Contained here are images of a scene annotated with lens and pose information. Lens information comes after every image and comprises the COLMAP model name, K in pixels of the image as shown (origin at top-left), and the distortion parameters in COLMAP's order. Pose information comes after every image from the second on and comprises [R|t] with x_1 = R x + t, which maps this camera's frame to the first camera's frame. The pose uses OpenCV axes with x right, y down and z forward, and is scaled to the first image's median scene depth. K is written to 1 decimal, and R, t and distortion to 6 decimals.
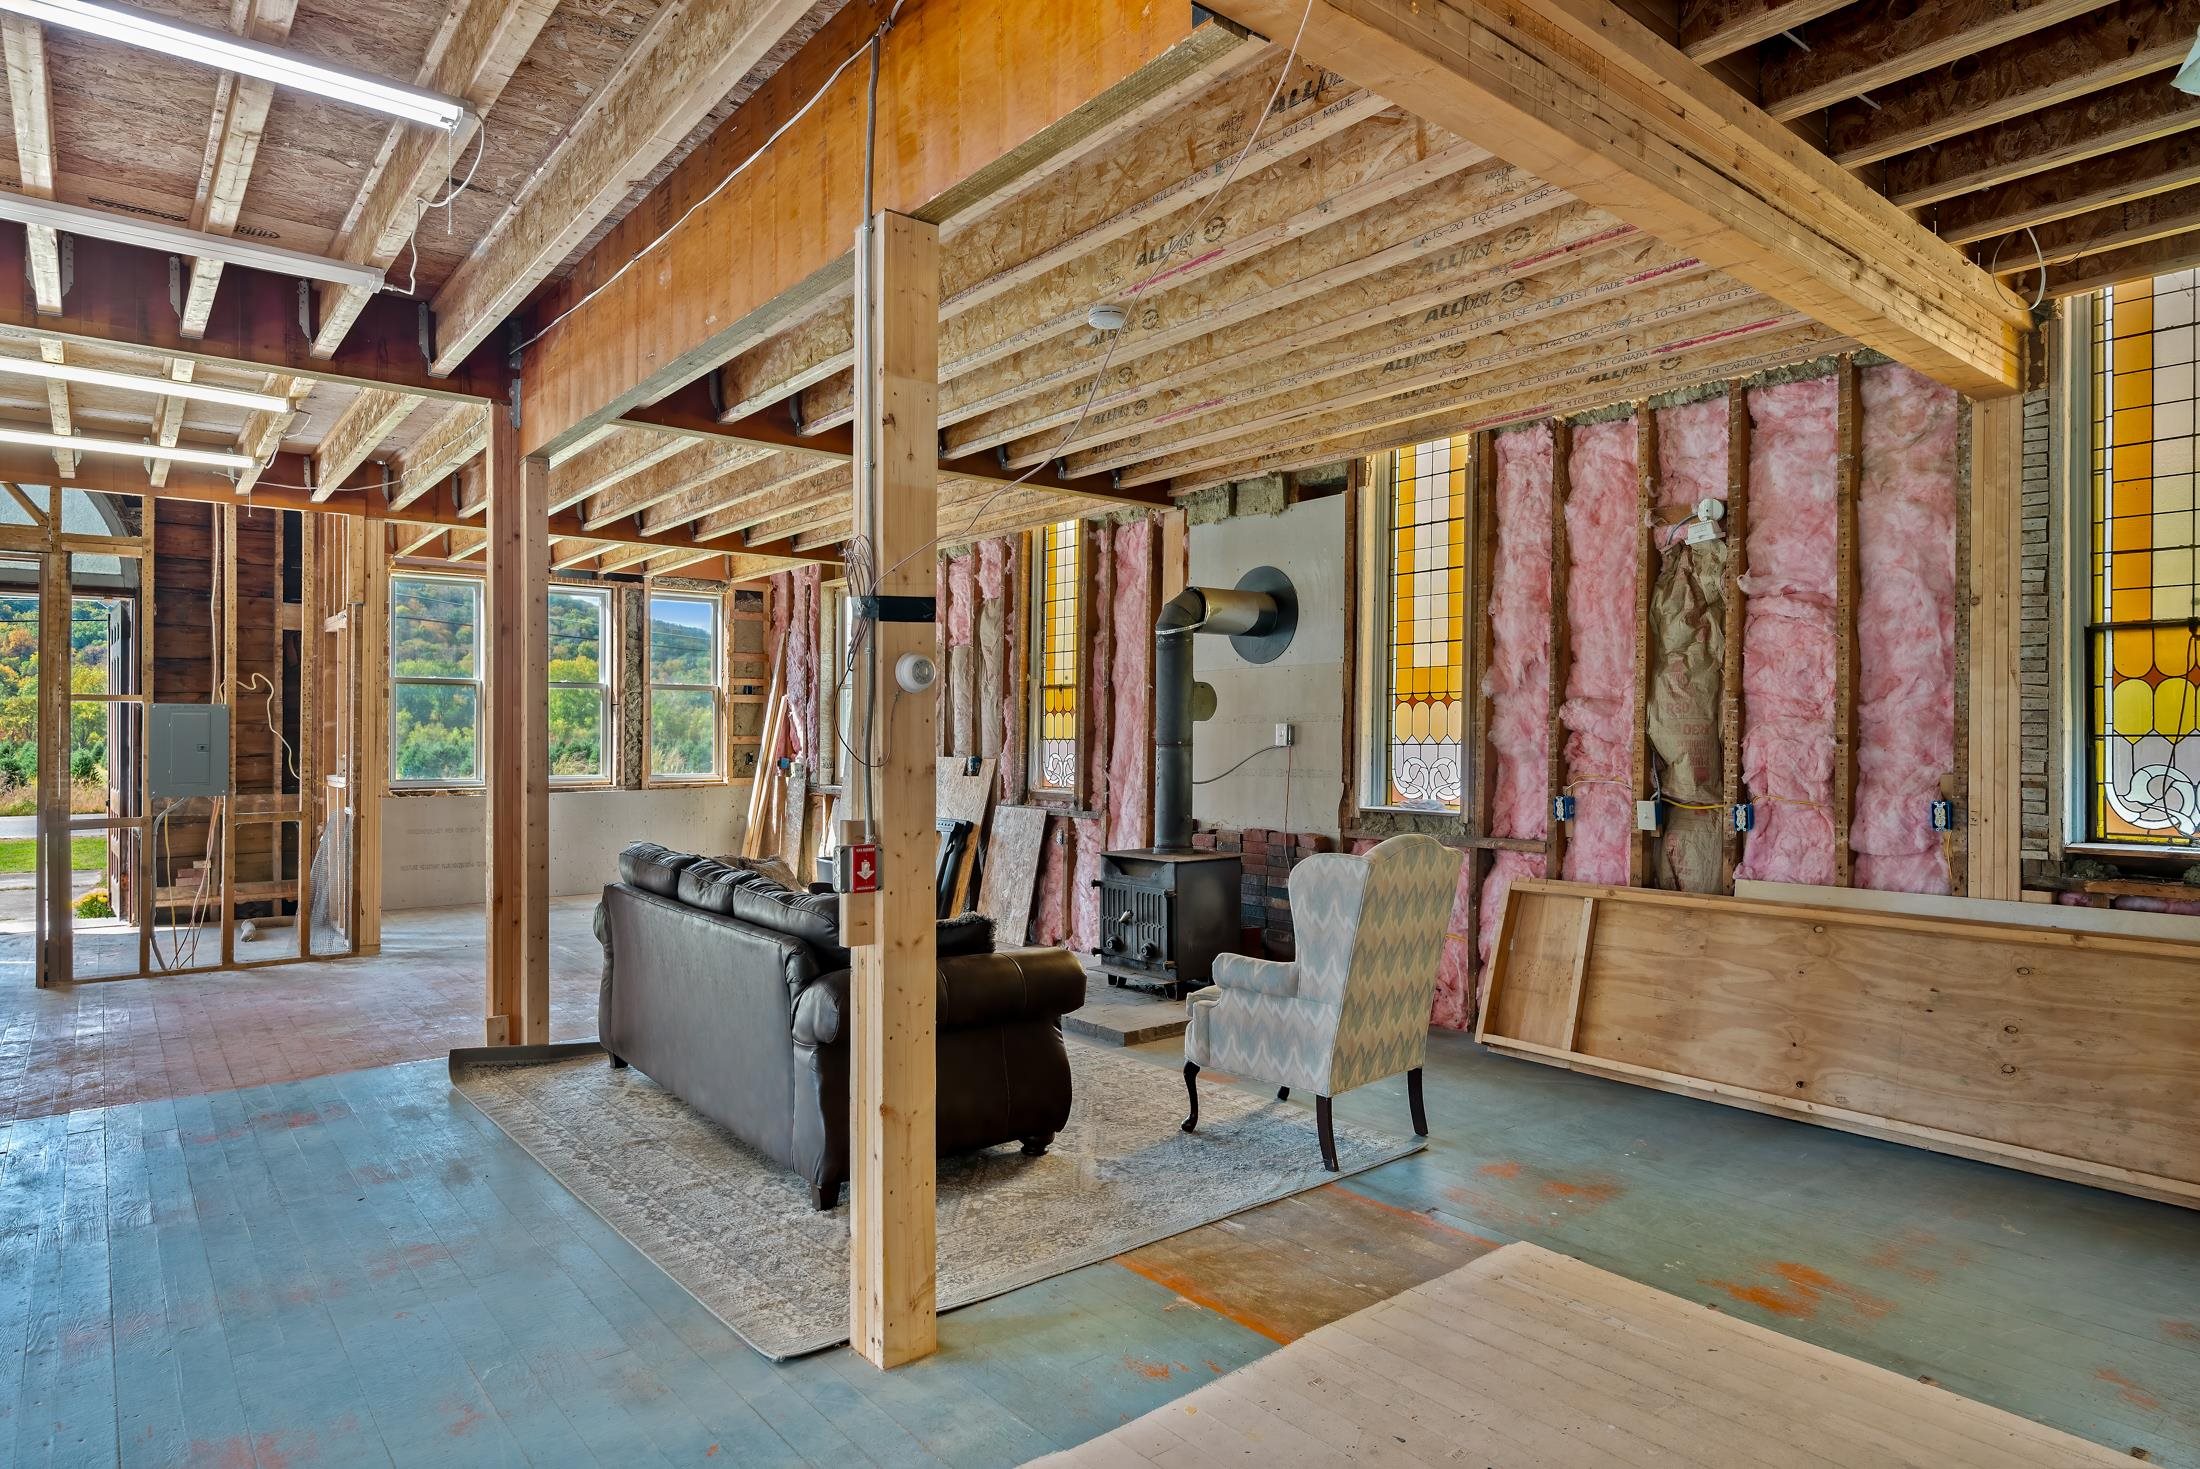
lens RADIAL K [[1253.2, 0, 1140.0], [0, 1253.2, 727.8], [0, 0, 1]] dist [-0.002002, 0.000063]
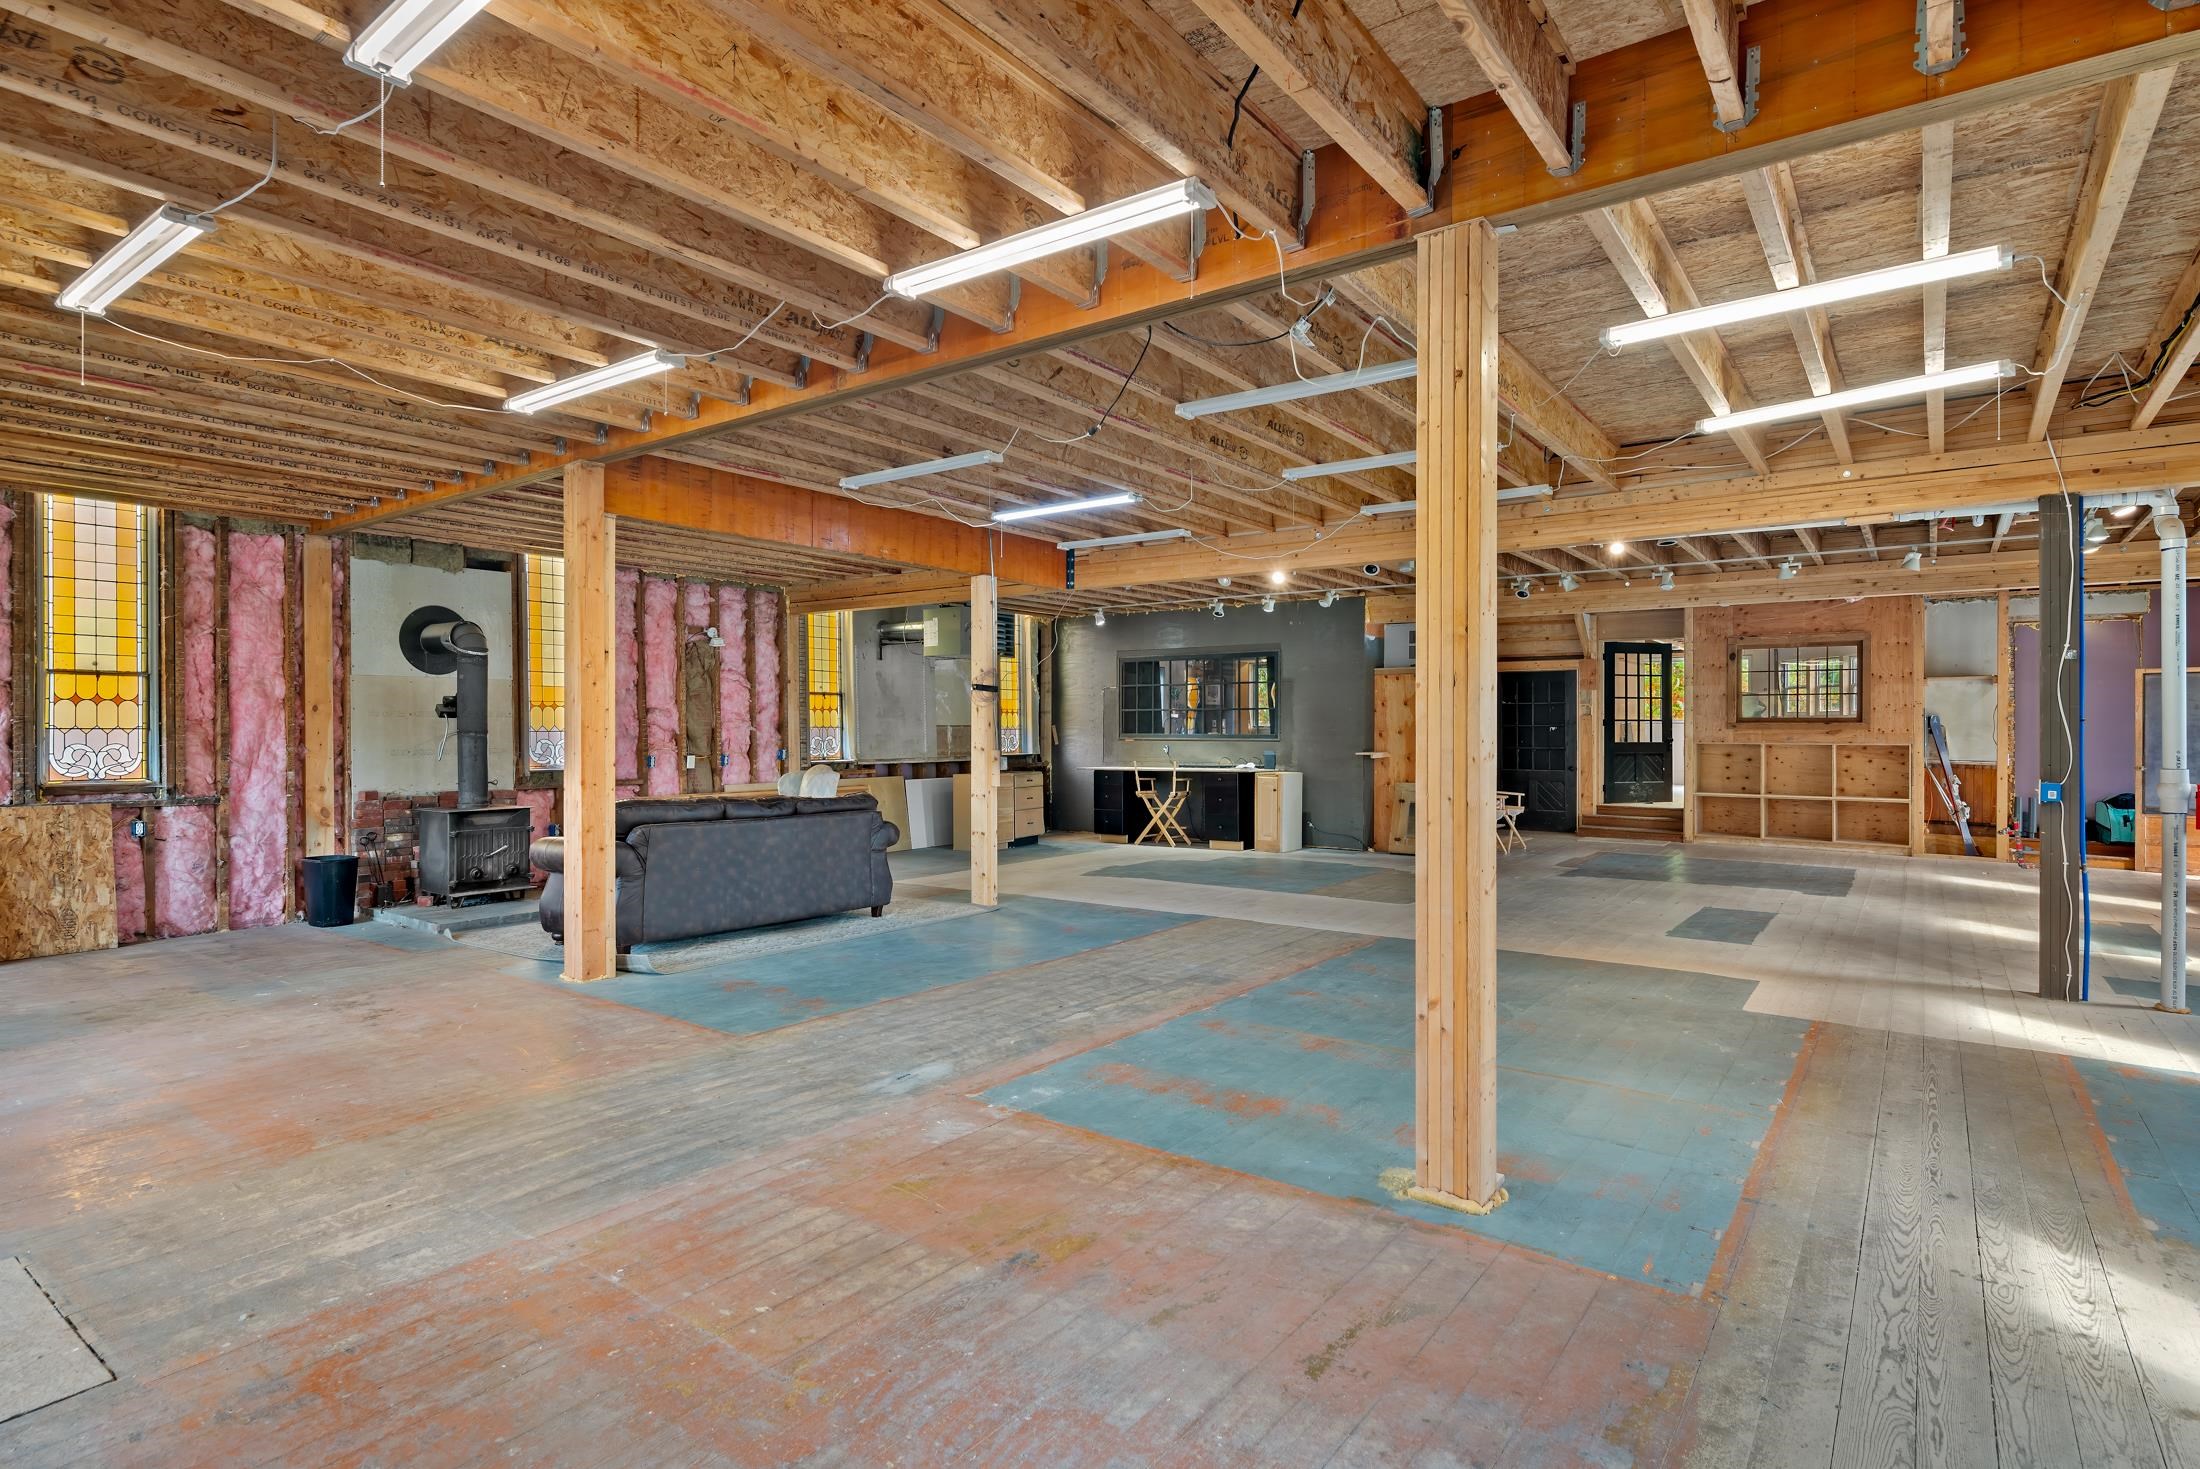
lens RADIAL K [[1113.4, 0, 1106.0], [0, 1113.4, 742.1], [0, 0, 1]] dist [0.016967, 0.000284]
pose [[-0.239240, -0.010877, 0.970899, -1.685963], [-0.007398, 0.999929, 0.009380, 0.009285], [-0.970932, -0.004939, -0.239304, 0.731042]]
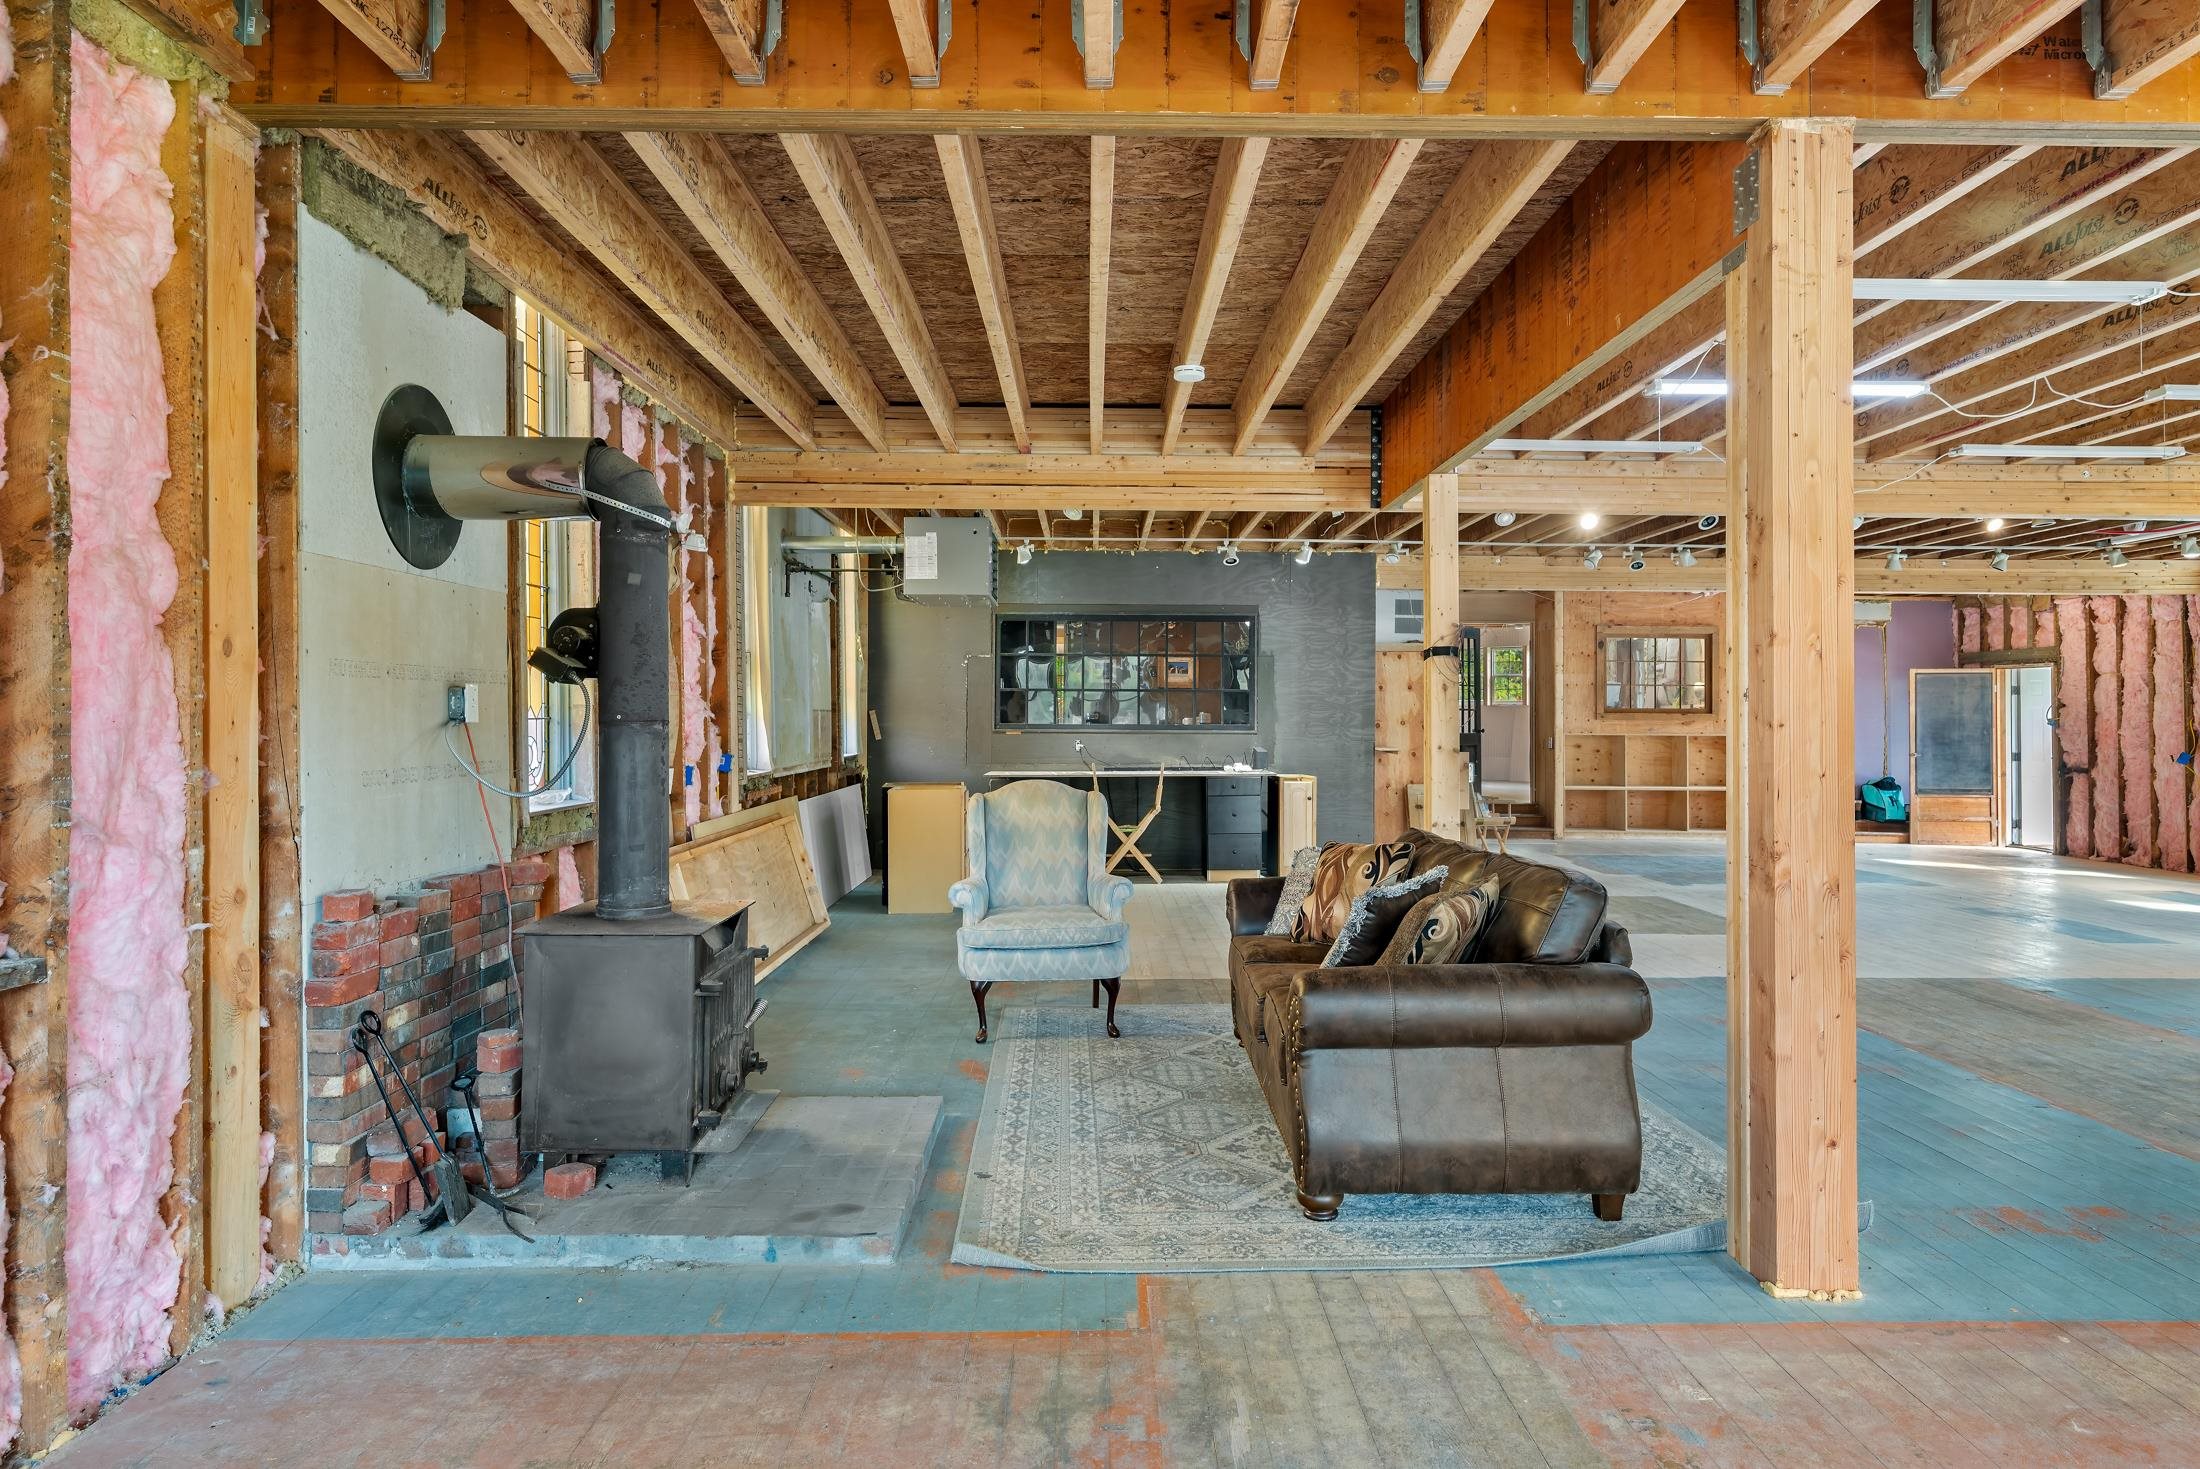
lens RADIAL K [[1276.8, 0, 1095.5], [0, 1276.8, 715.8], [0, 0, 1]] dist [0.002123, -0.002249]
pose [[-0.750901, -0.002239, 0.660411, -0.613374], [-0.009429, 0.999929, -0.007331, 0.015889], [-0.660347, -0.011732, -0.750869, 1.567492]]
